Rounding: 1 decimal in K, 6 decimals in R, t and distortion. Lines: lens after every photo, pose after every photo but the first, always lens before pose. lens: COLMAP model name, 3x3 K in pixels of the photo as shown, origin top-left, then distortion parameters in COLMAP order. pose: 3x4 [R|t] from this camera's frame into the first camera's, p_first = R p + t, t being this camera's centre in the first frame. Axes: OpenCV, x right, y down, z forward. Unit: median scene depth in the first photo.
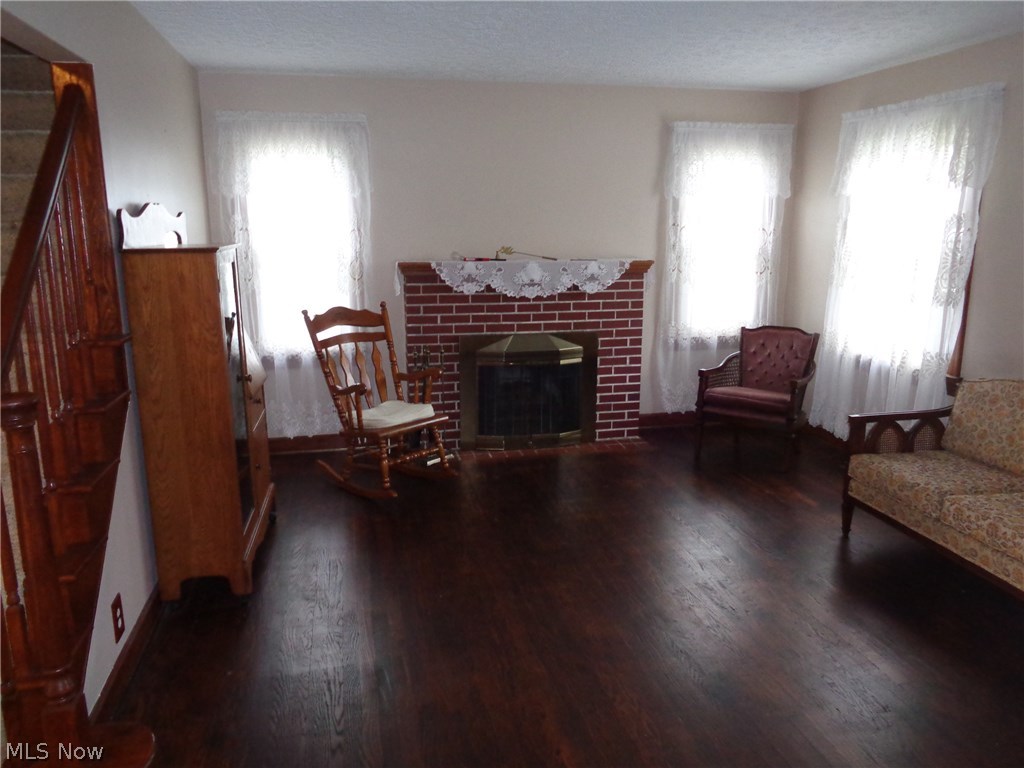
lens RADIAL K [[763.4, 0, 511.5], [0, 763.4, 387.0], [0, 0, 1]] dist [-0.012198, -0.006345]
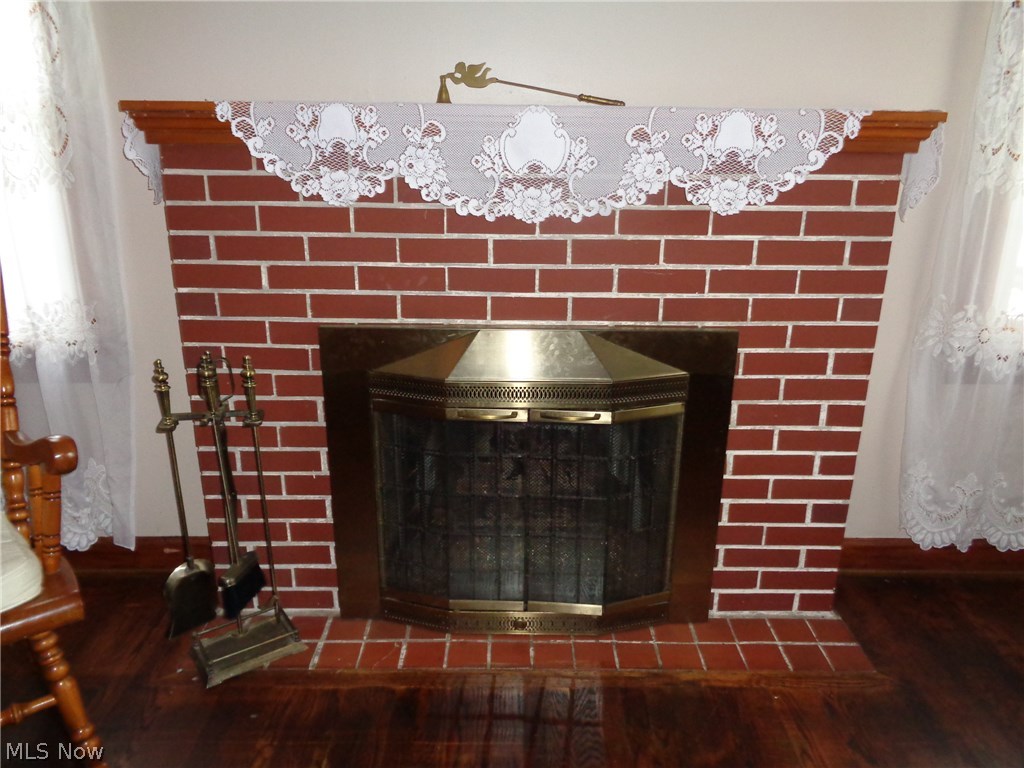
lens RADIAL K [[763.4, 0, 513.3], [0, 763.4, 381.4], [0, 0, 1]] dist [-0.012198, -0.006345]
pose [[0.975312, 0.076973, -0.206983, 0.089332], [-0.055512, 0.992646, 0.107572, -0.082294], [0.213741, -0.093426, 0.972413, 0.661663]]
